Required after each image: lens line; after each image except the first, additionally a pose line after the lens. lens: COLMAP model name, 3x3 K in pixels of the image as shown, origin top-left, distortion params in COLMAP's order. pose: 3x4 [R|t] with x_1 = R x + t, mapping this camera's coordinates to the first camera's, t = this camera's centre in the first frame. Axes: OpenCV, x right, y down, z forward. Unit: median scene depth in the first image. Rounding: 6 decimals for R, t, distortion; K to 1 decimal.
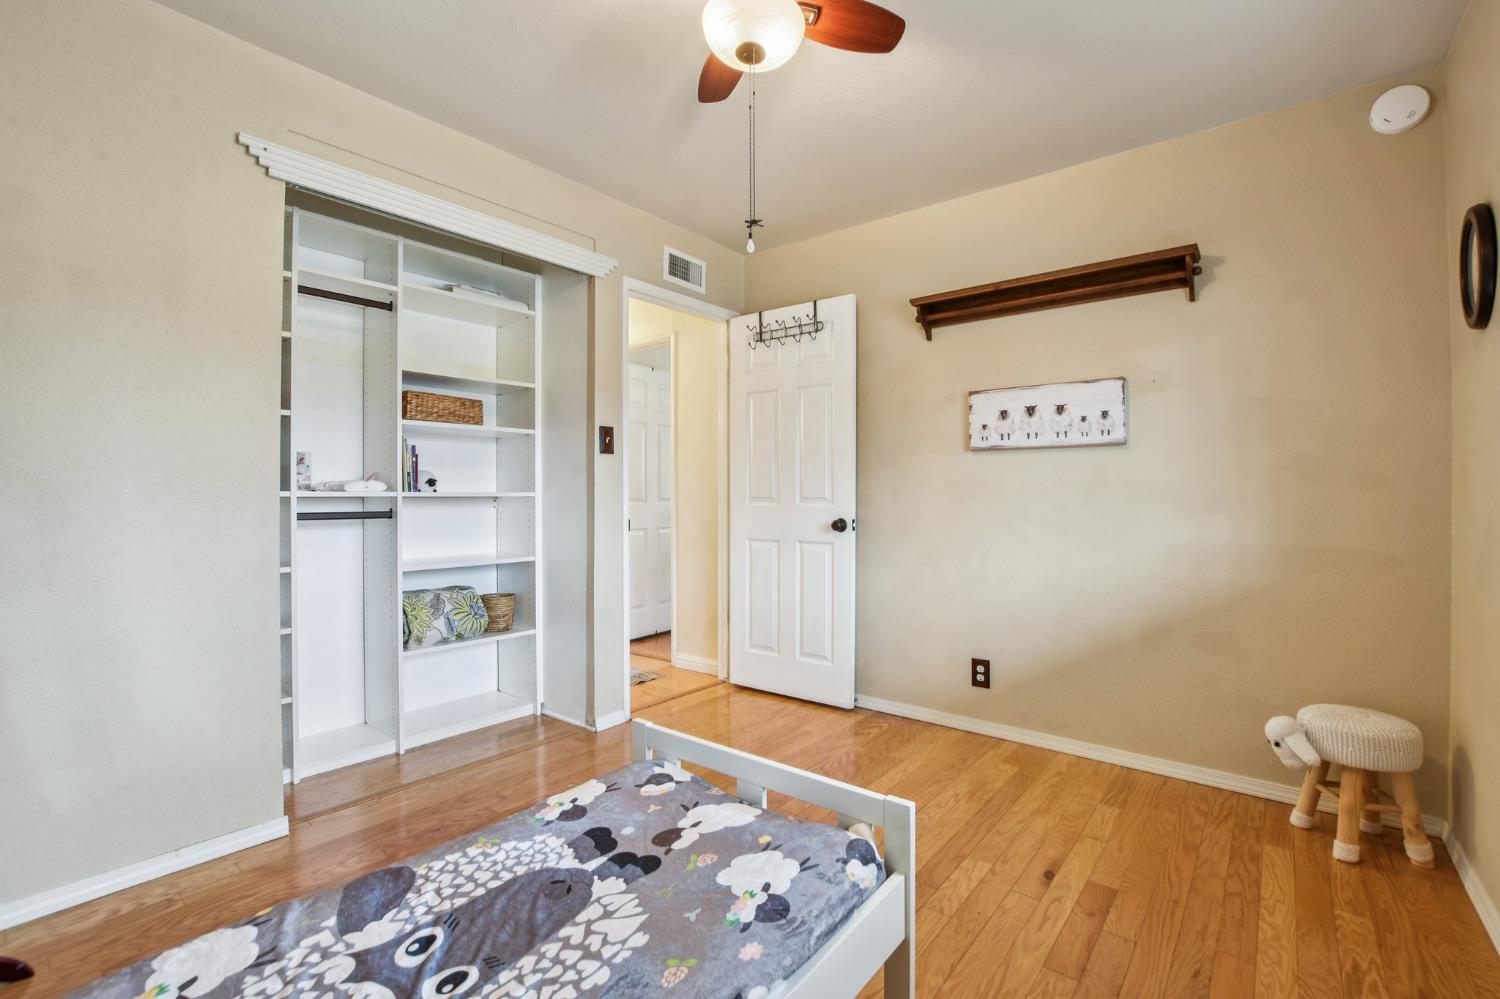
lens RADIAL K [[673.2, 0, 750.6], [0, 673.2, 497.1], [0, 0, 1]] dist [-0.025723, 0.001106]
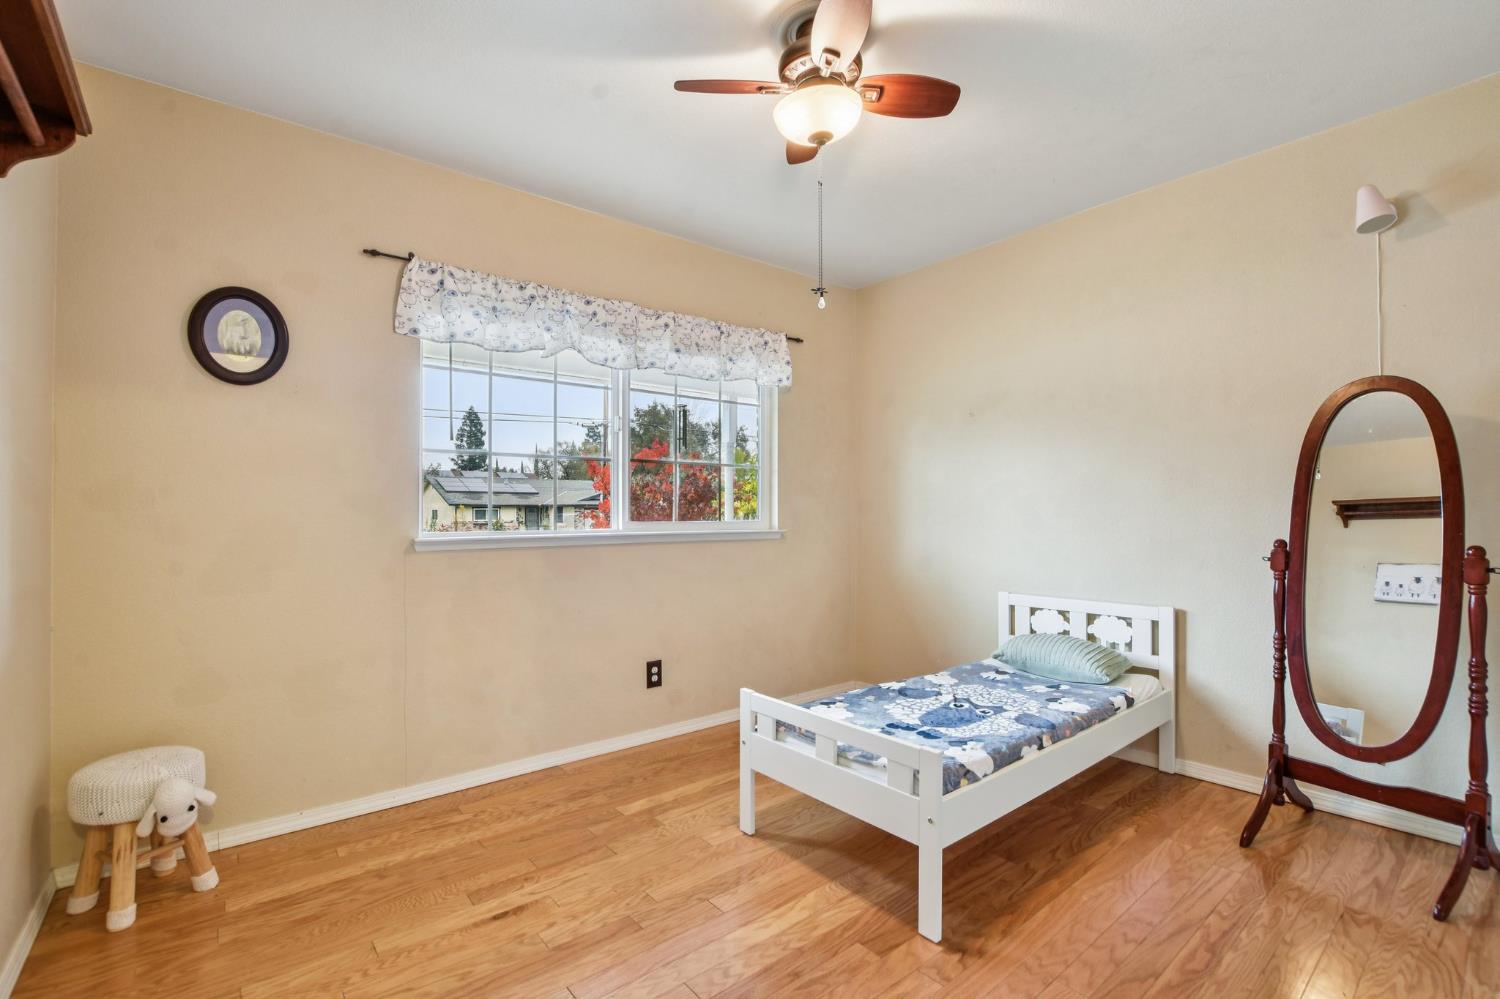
lens RADIAL K [[673.2, 0, 750.7], [0, 673.2, 503.2], [0, 0, 1]] dist [-0.025723, 0.001106]
pose [[-0.979211, 0.004198, 0.202802, -0.163730], [0.002908, 0.999974, -0.006661, -0.025164], [-0.202824, -0.005933, -0.979197, 3.130811]]
